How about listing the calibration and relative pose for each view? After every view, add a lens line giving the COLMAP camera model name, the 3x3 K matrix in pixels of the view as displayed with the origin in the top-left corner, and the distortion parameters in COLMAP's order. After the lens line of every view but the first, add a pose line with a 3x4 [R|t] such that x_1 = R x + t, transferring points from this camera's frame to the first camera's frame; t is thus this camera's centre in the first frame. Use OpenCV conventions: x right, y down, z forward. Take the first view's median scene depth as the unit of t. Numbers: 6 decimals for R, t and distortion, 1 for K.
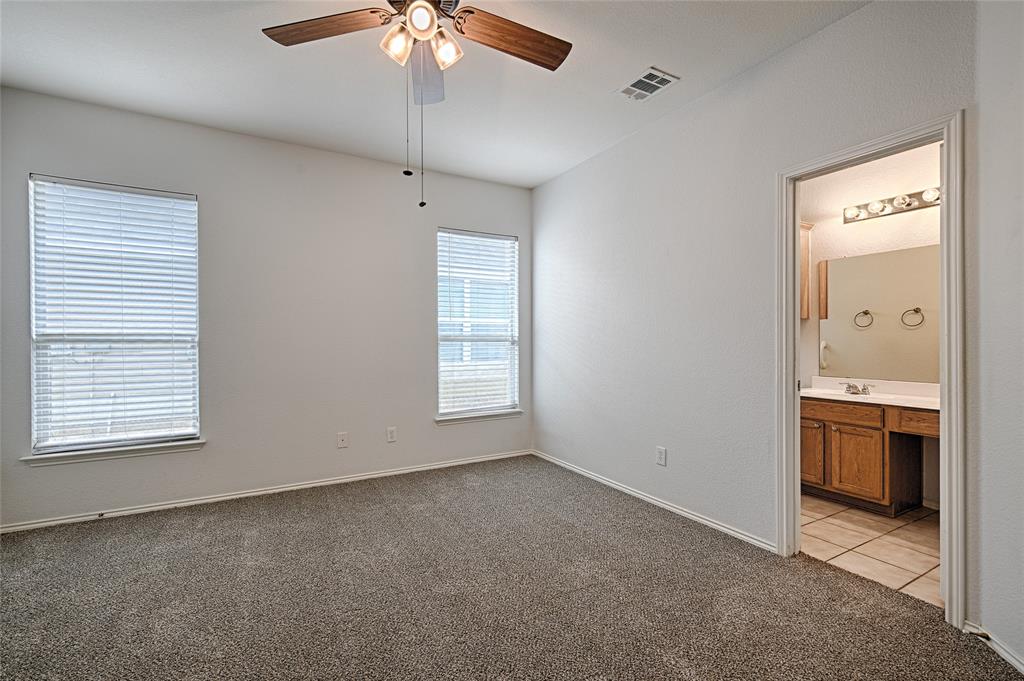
lens RADIAL K [[428.2, 0, 512.0], [0, 428.2, 340.5], [0, 0, 1]] dist [0.001367, -0.000020]
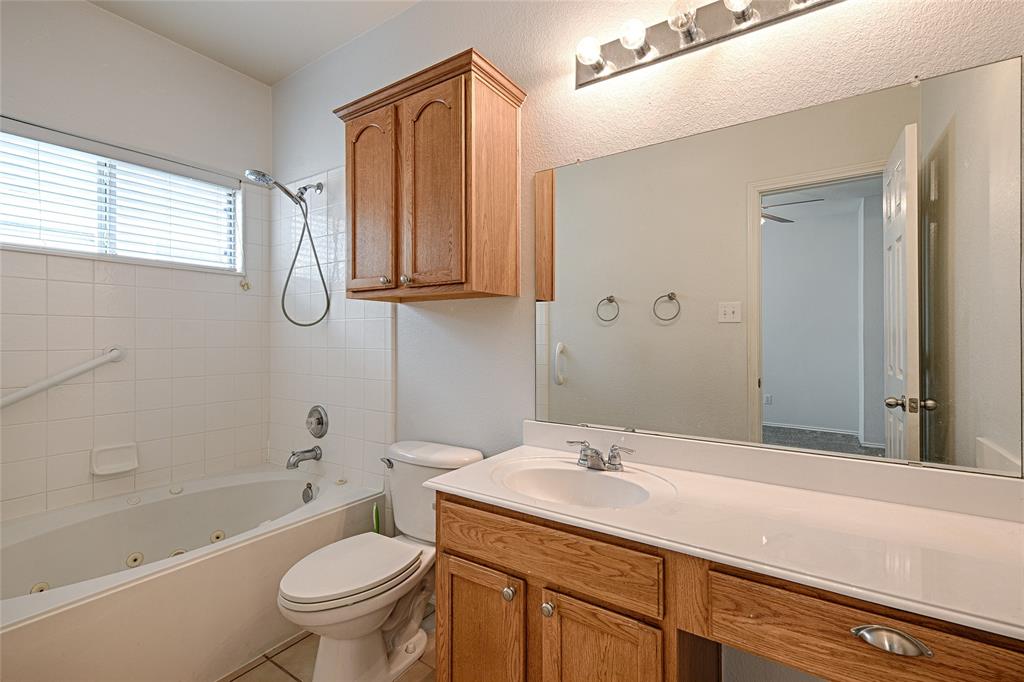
lens RADIAL K [[449.4, 0, 512.0], [0, 449.4, 341.0], [0, 0, 1]] dist [0.000671, -0.000016]
pose [[0.884620, -0.002224, 0.466307, 0.523260], [-0.000693, 0.999981, 0.006084, -0.007178], [-0.466312, -0.005705, 0.884602, 0.650317]]
